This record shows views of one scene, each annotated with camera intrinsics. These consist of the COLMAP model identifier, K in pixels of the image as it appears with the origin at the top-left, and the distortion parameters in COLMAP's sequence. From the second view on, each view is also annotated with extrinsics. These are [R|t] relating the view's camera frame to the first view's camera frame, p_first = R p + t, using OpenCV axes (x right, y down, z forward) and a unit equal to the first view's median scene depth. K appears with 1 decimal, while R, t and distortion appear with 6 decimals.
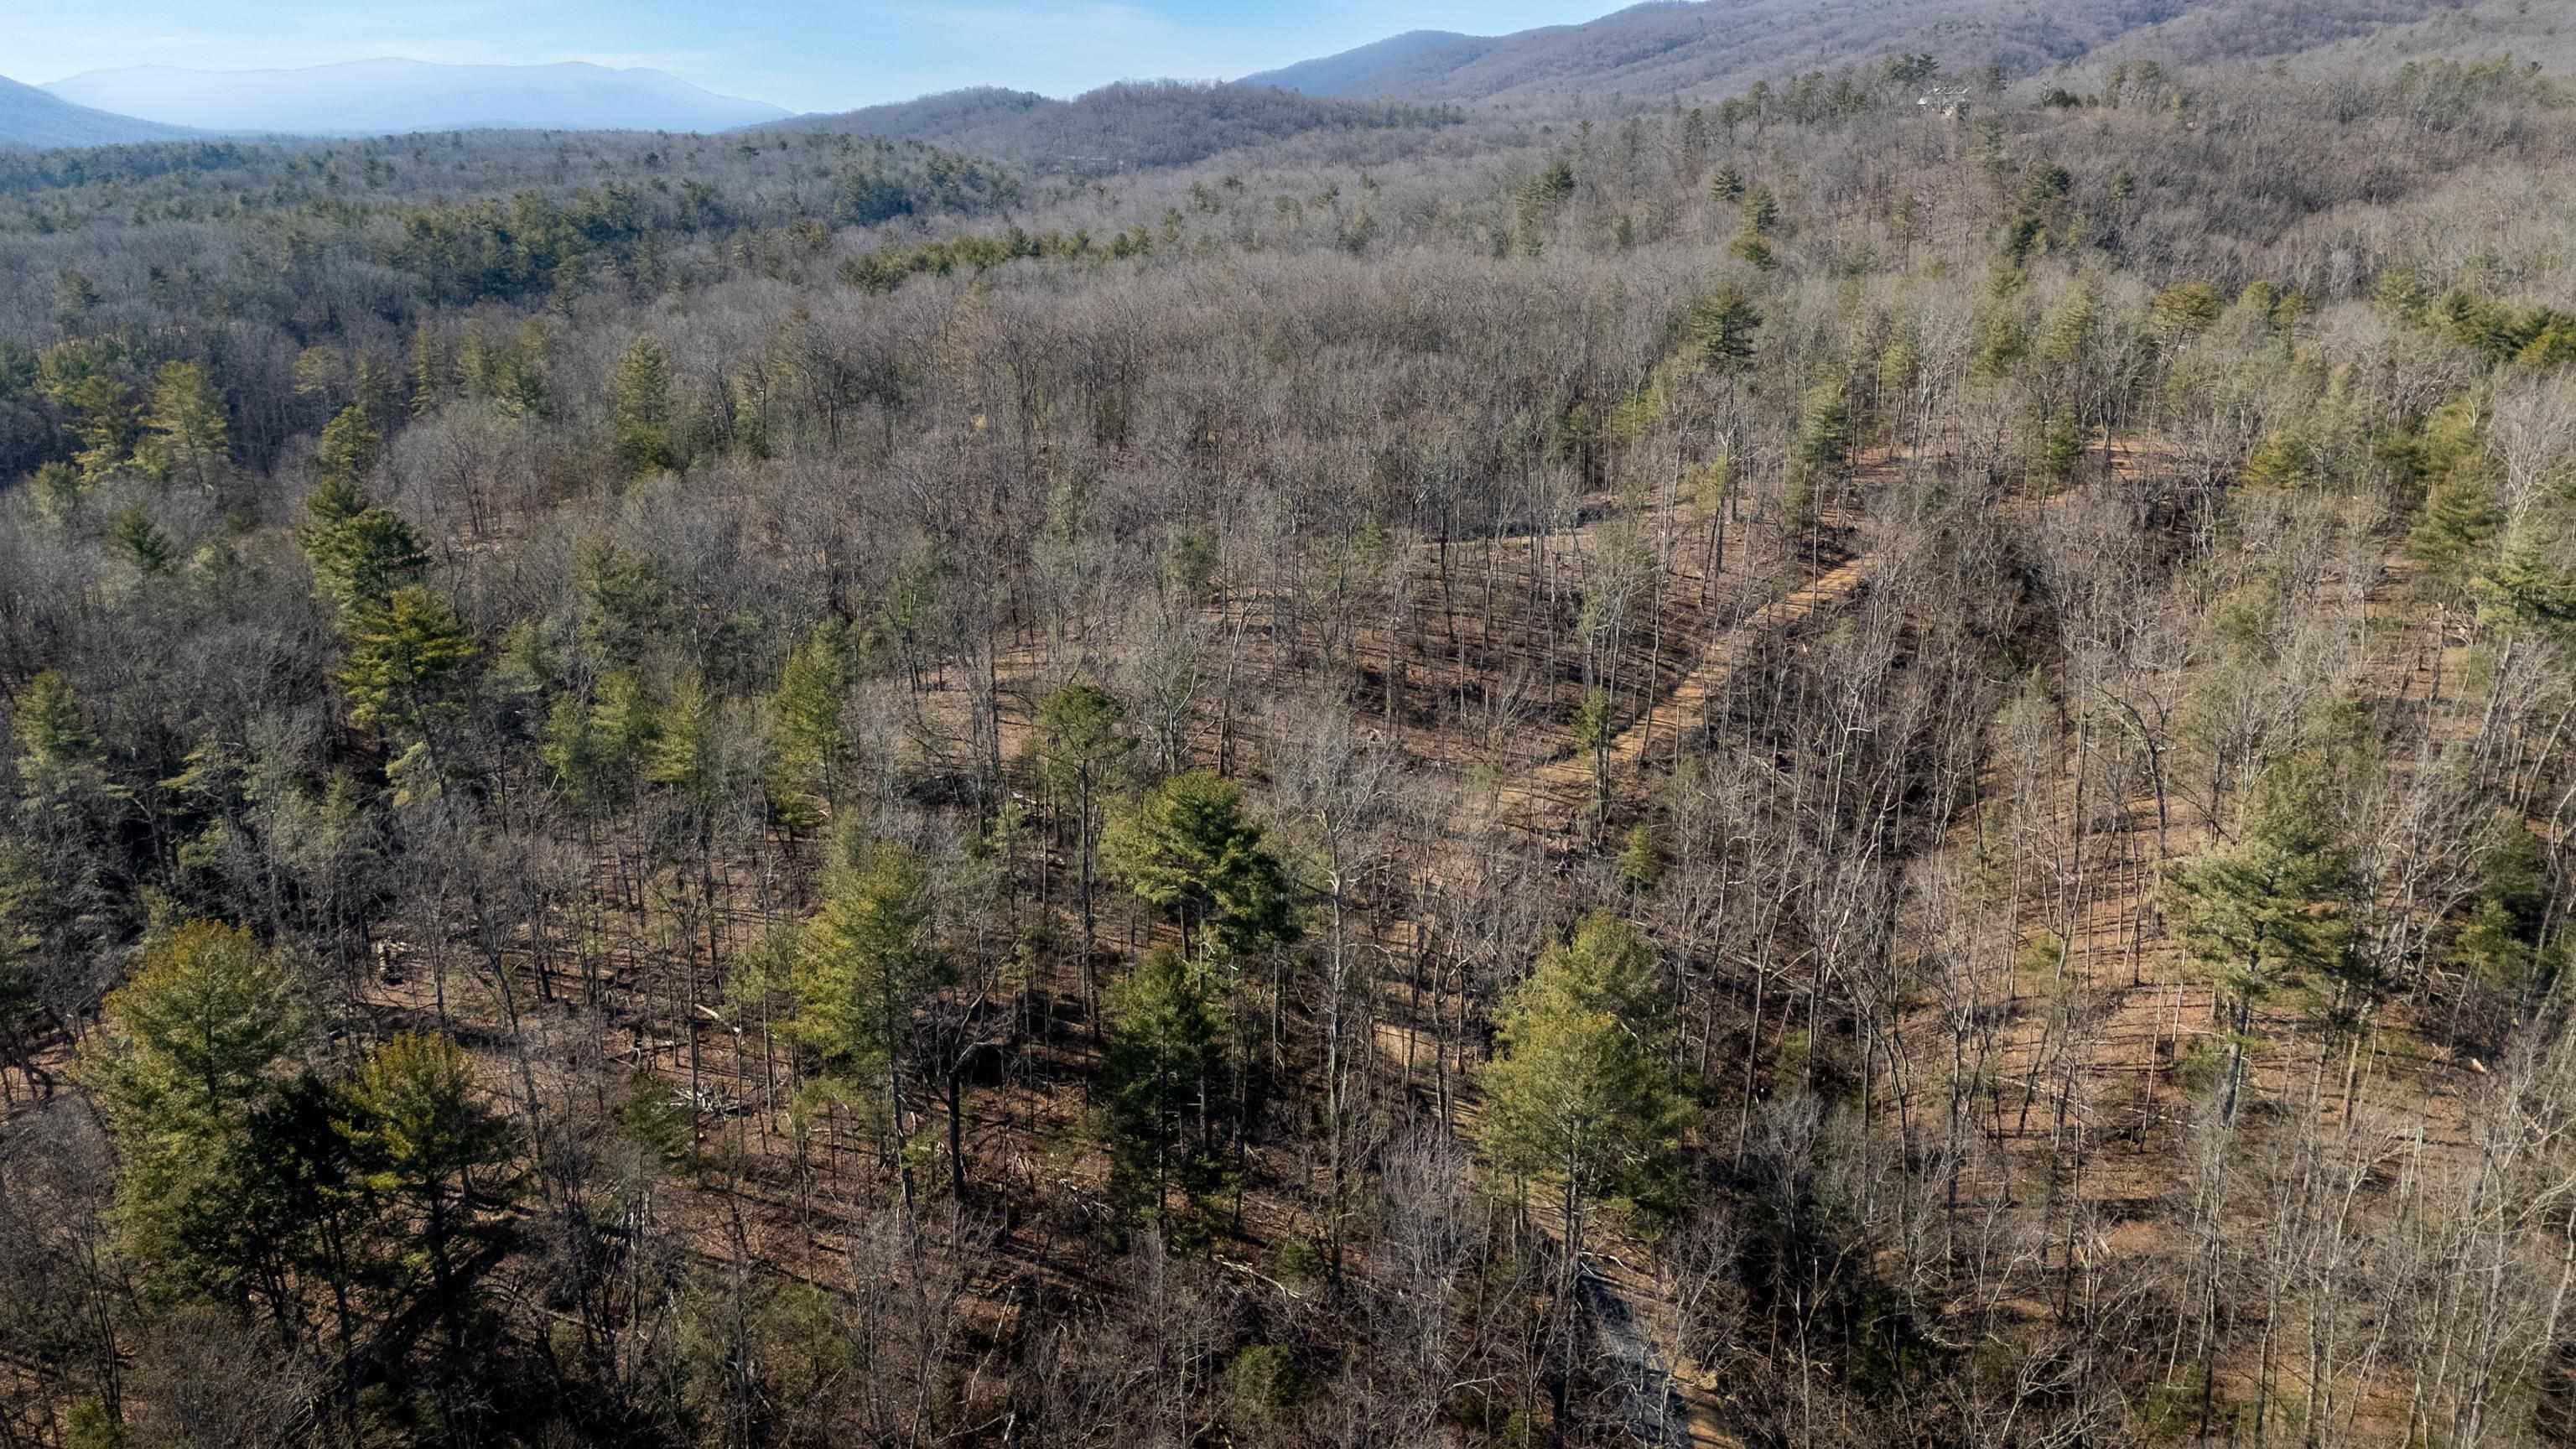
lens RADIAL K [[1899.0, 0, 1289.8], [0, 1899.0, 737.9], [0, 0, 1]] dist [0.071655, -0.060390]
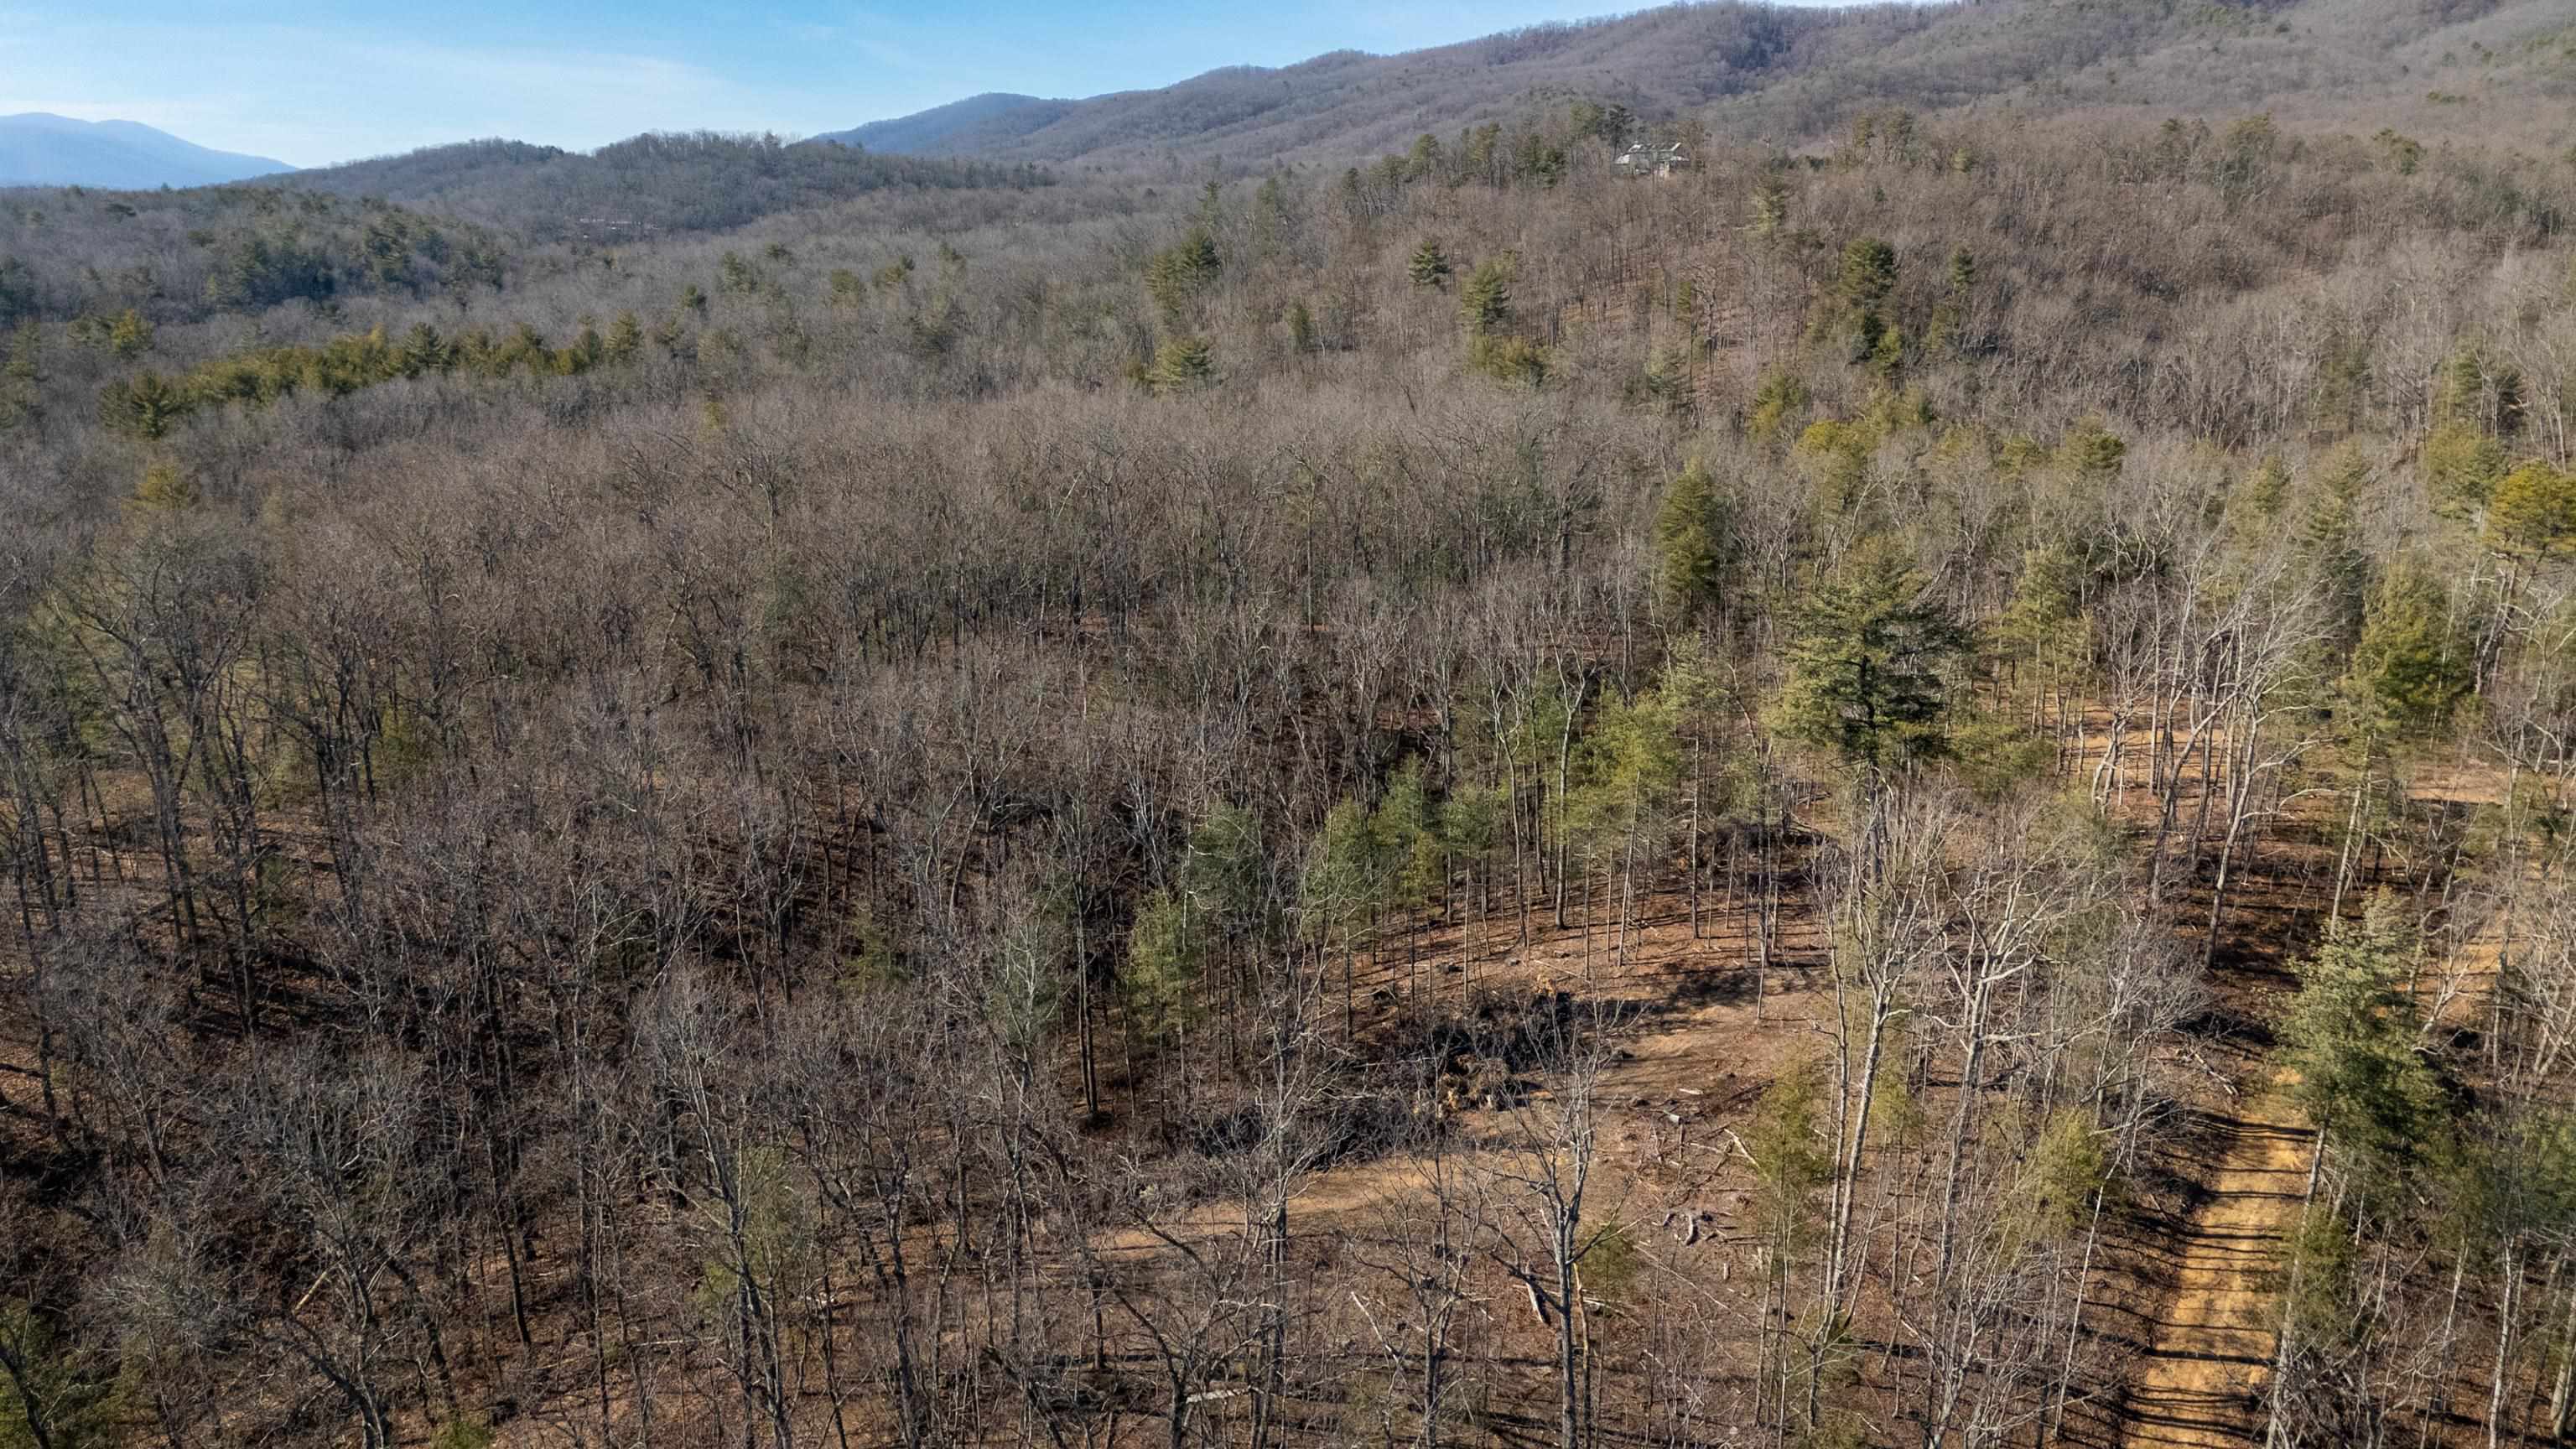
lens RADIAL K [[1899.0, 0, 1288.4], [0, 1899.0, 744.1], [0, 0, 1]] dist [0.071655, -0.060390]
pose [[0.978076, -0.053982, 0.201129, 0.010643], [0.059614, 0.997978, -0.022043, -0.084039], [-0.199532, 0.033549, 0.979317, 0.272570]]
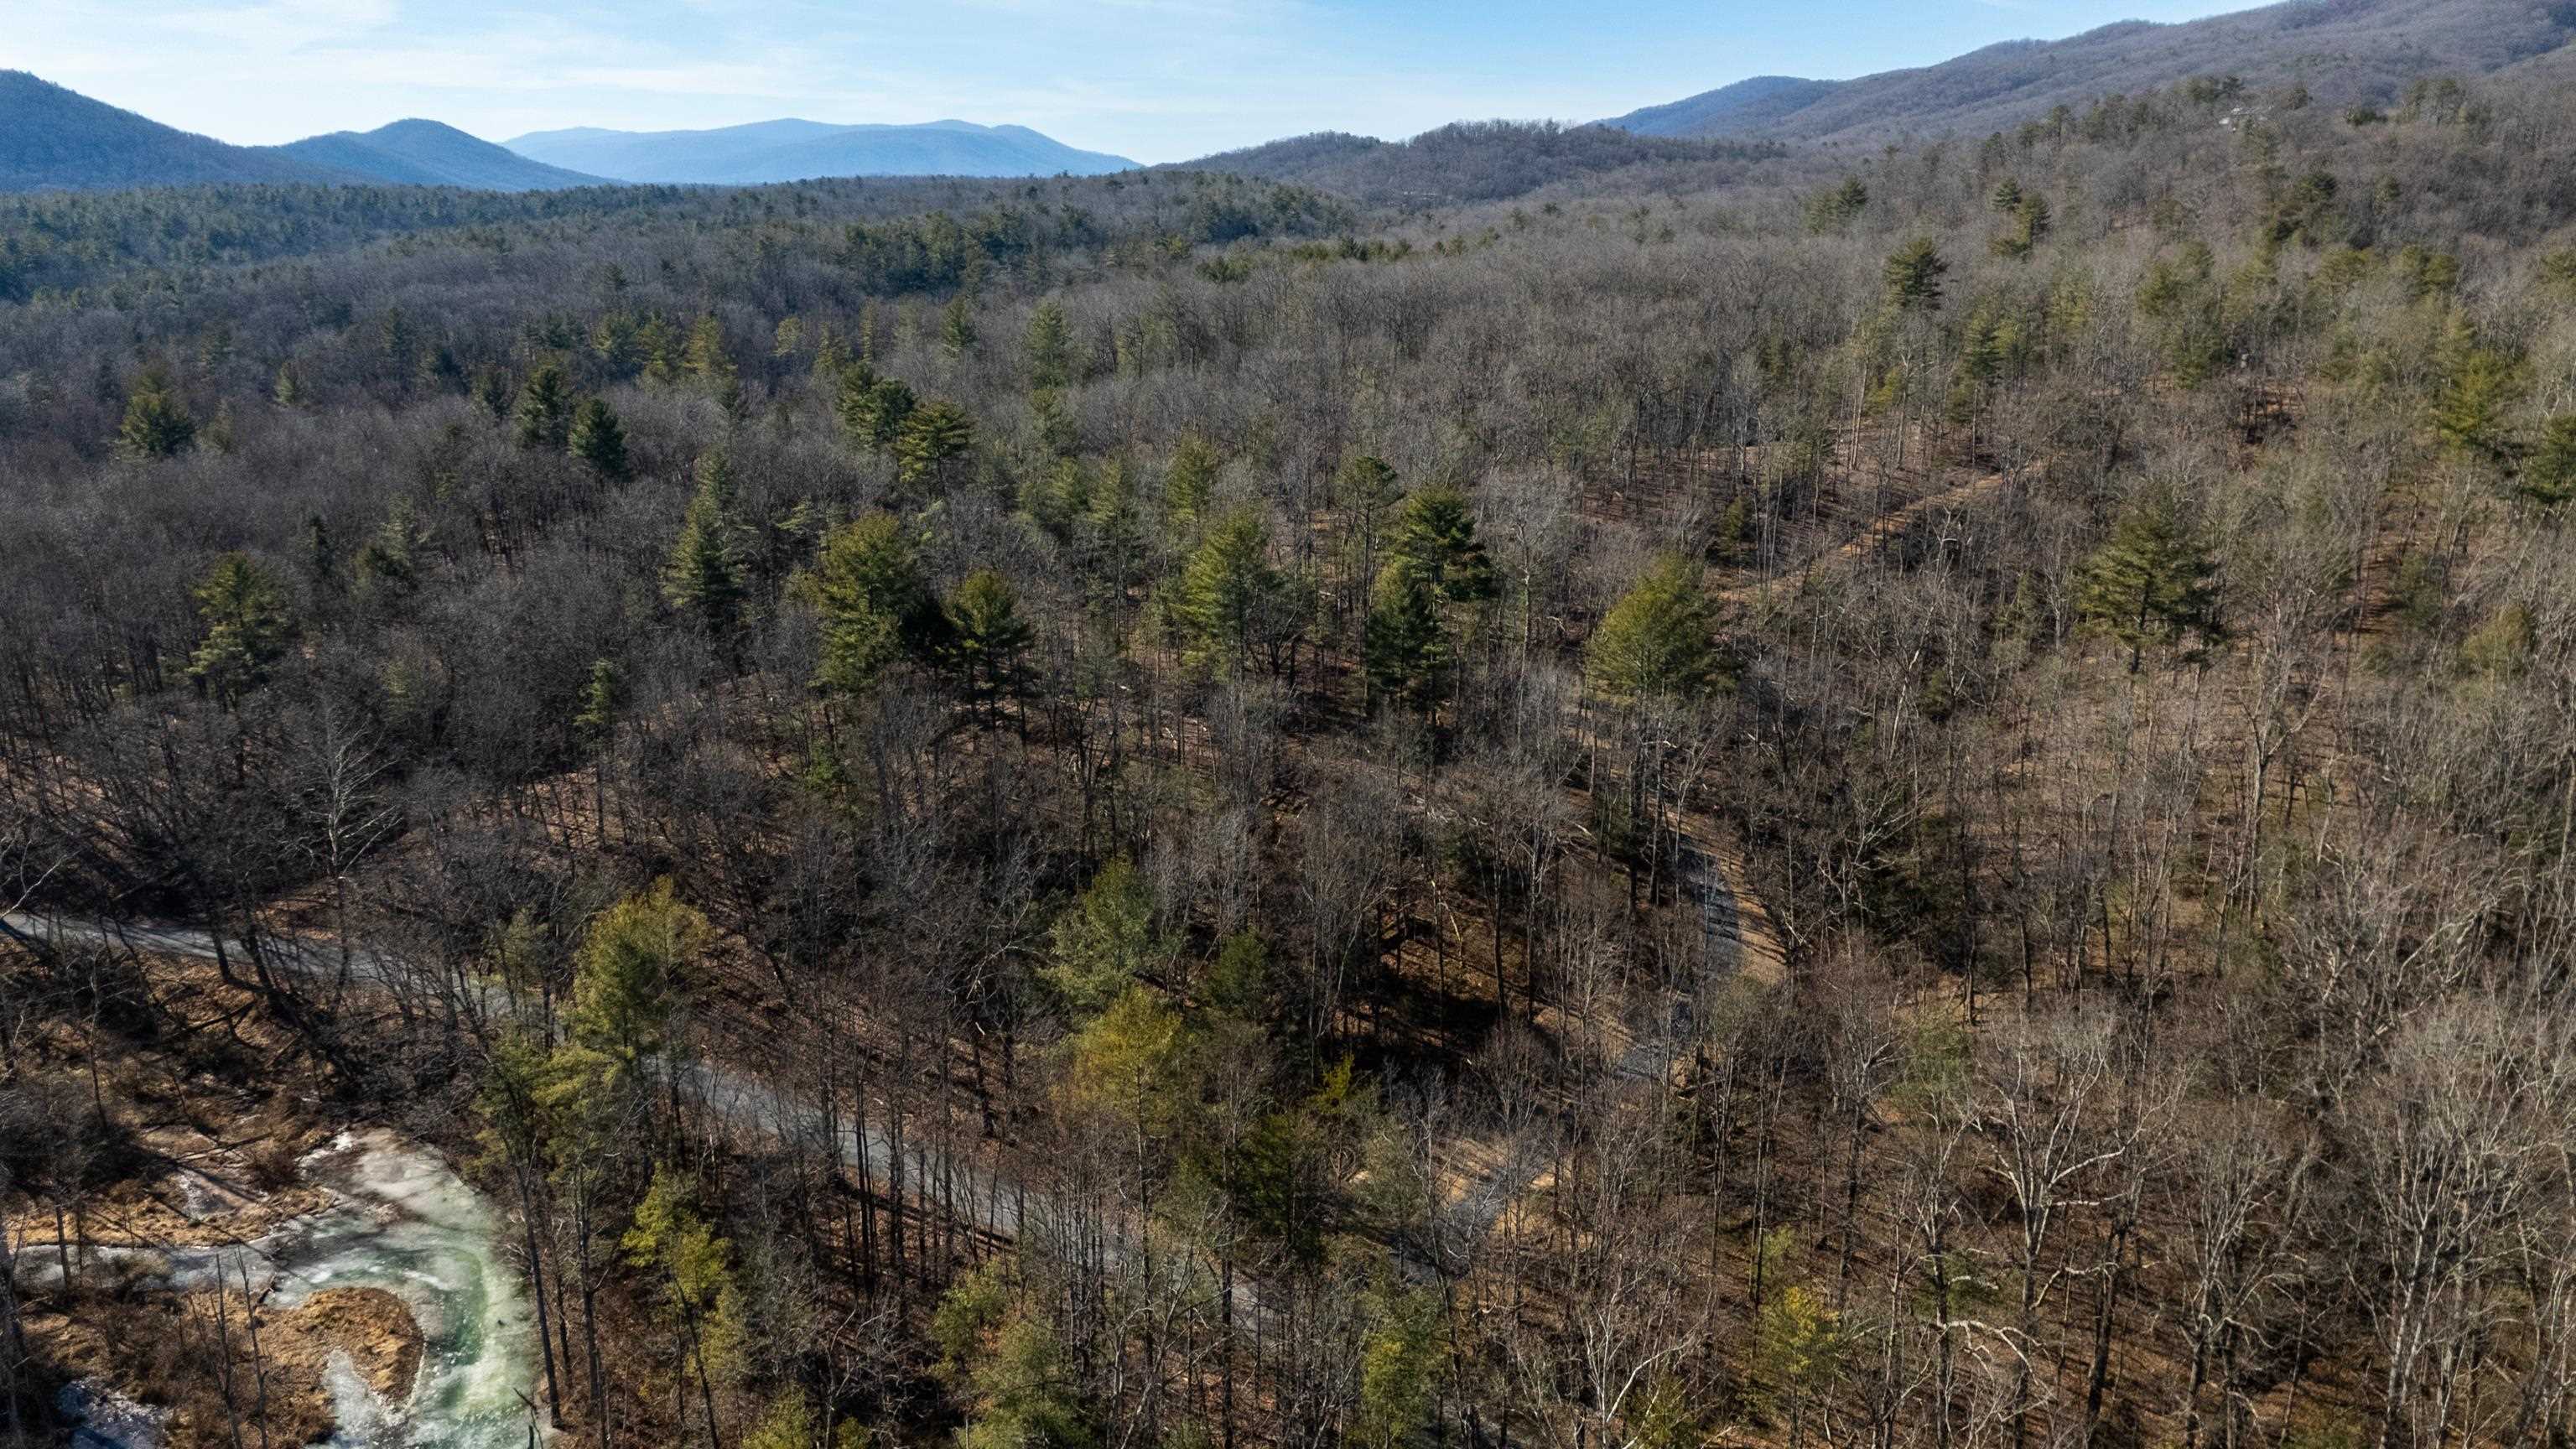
lens RADIAL K [[1899.0, 0, 1291.2], [0, 1899.0, 731.5], [0, 0, 1]] dist [0.071655, -0.060390]
pose [[0.985895, 0.044156, -0.161436, 0.019549], [-0.048481, 0.998560, -0.022951, 0.053937], [0.160191, 0.030454, 0.986616, -0.115143]]
